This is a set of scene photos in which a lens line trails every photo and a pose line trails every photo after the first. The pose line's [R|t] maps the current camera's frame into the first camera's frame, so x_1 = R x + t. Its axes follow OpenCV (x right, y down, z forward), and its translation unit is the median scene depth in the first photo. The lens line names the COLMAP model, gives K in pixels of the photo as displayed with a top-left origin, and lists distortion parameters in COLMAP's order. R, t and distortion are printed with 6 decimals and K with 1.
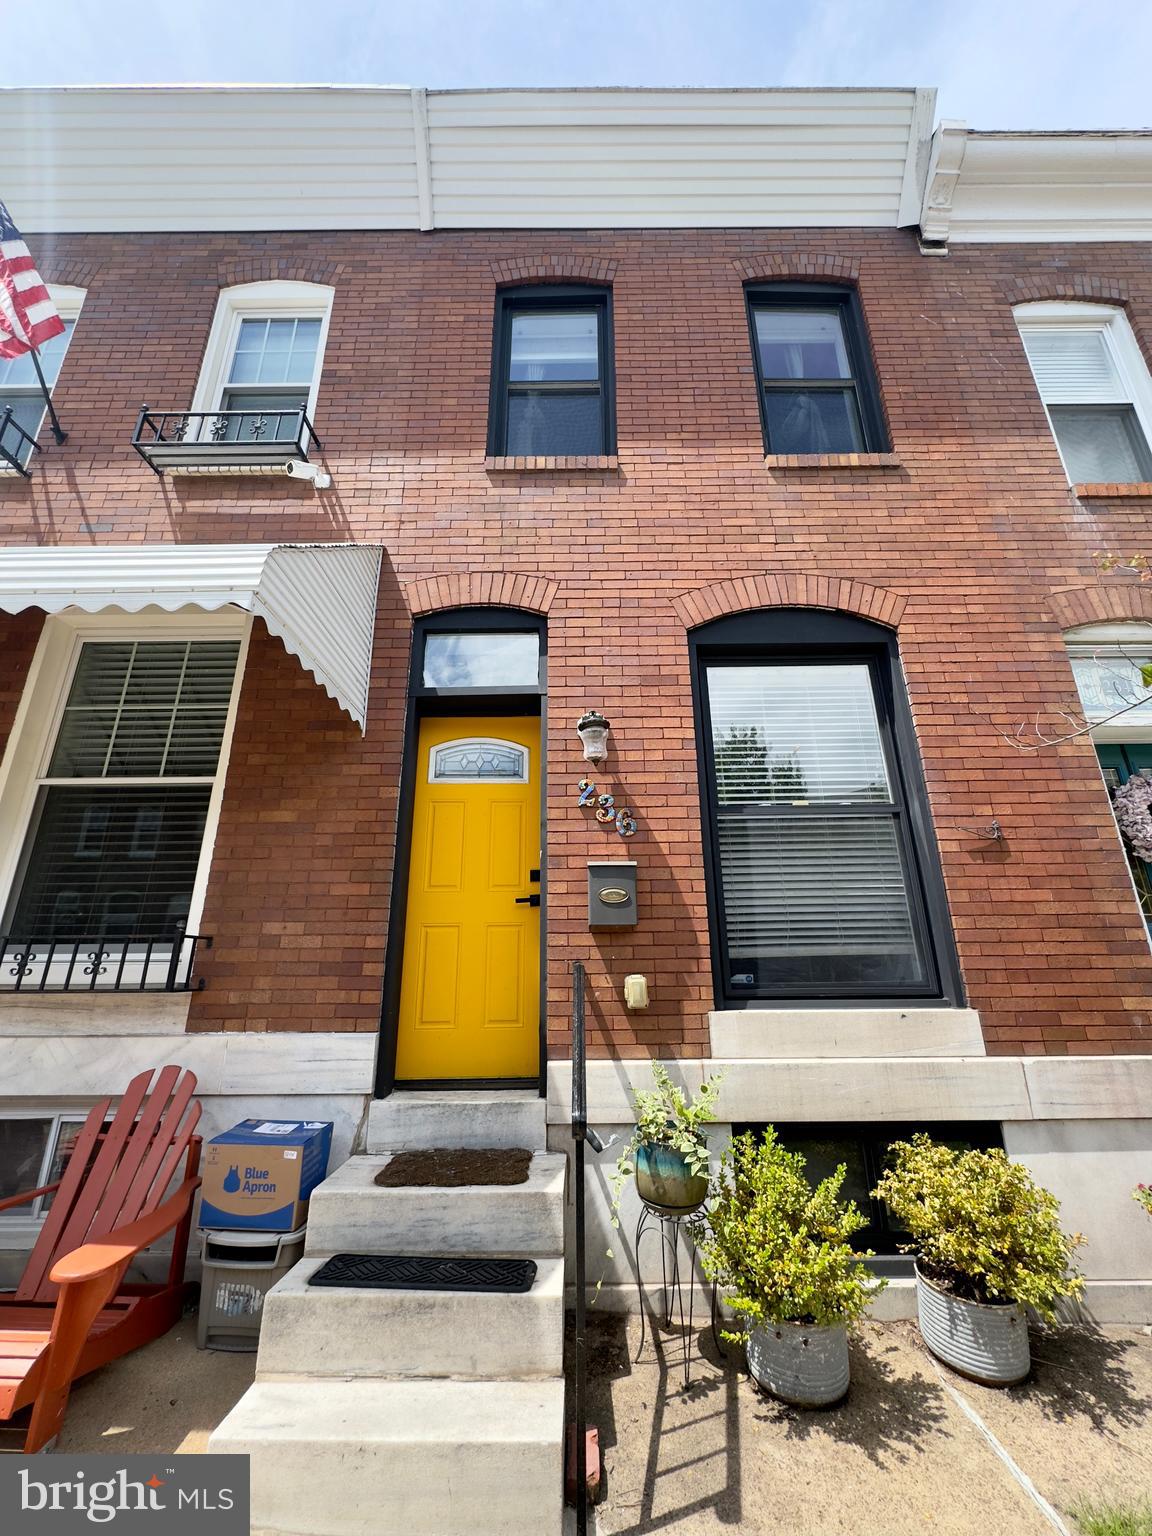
lens RADIAL K [[608.6, 0, 576.0], [0, 608.6, 767.9], [0, 0, 1]] dist [-0.001670, -0.000654]
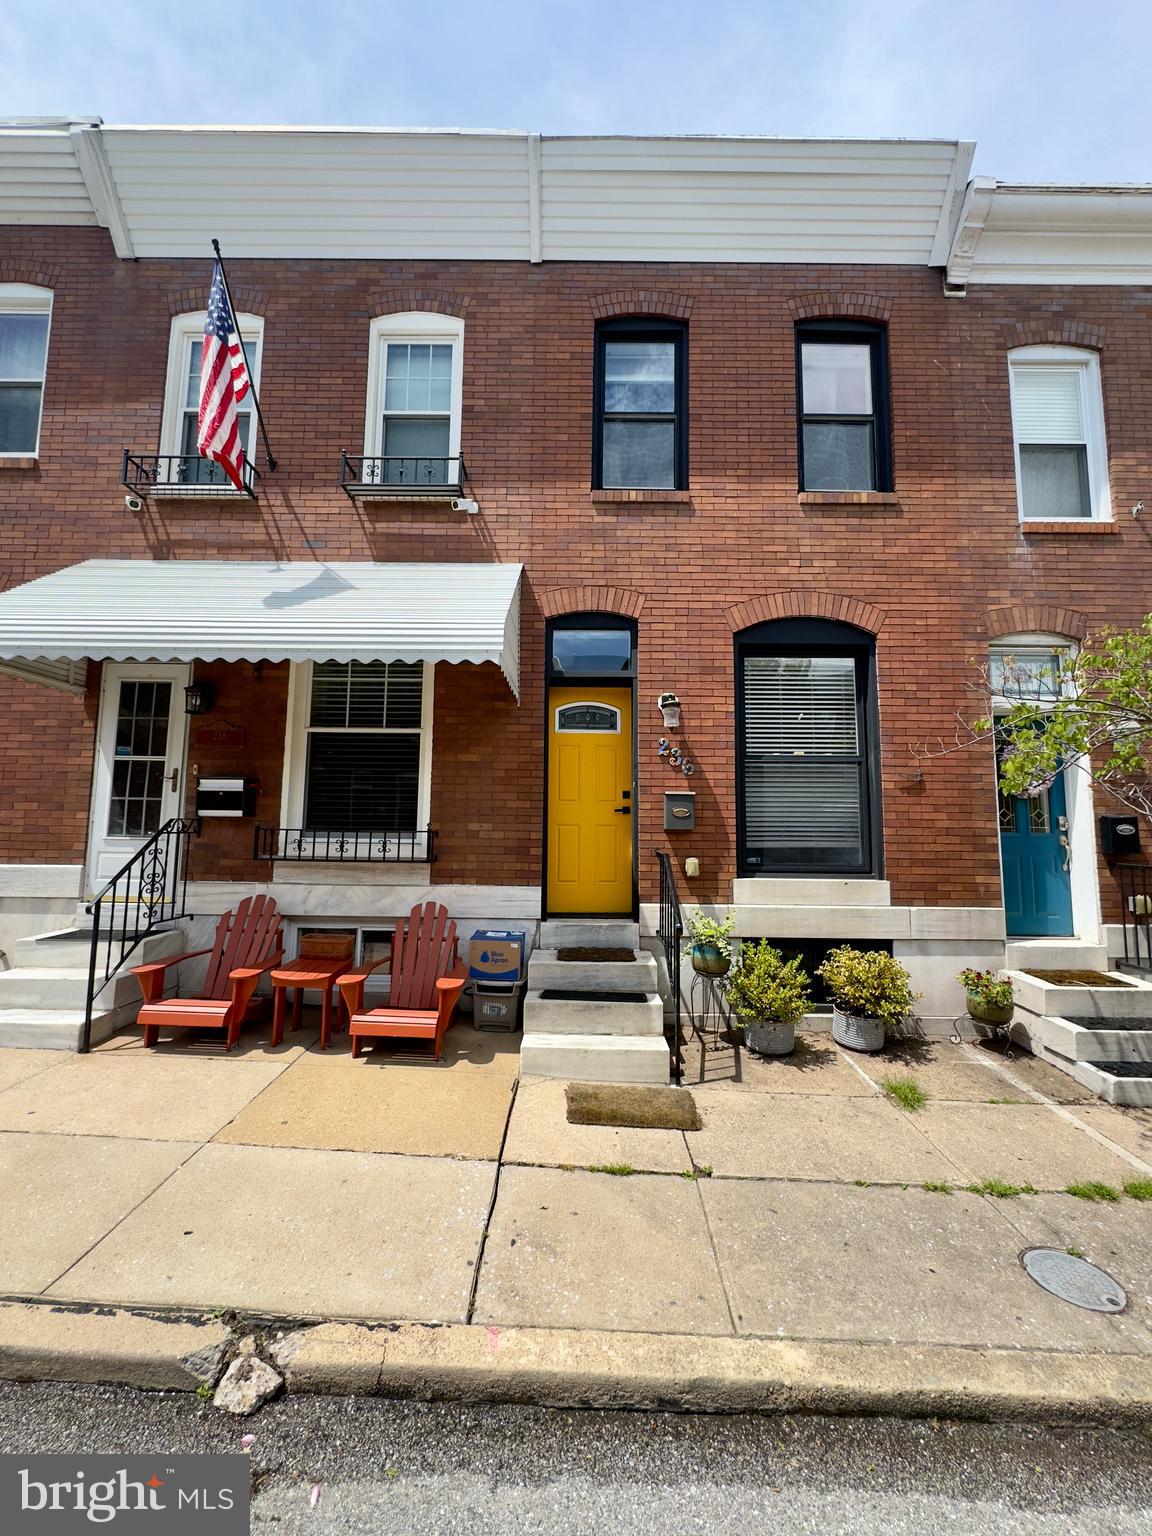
lens RADIAL K [[608.6, 0, 576.7], [0, 608.6, 767.1], [0, 0, 1]] dist [-0.001670, -0.000654]
pose [[0.999810, 0.019471, -0.001141, -0.183505], [-0.018767, 0.976317, 0.215528, -0.217126], [0.005311, -0.215466, 0.976497, -0.493758]]
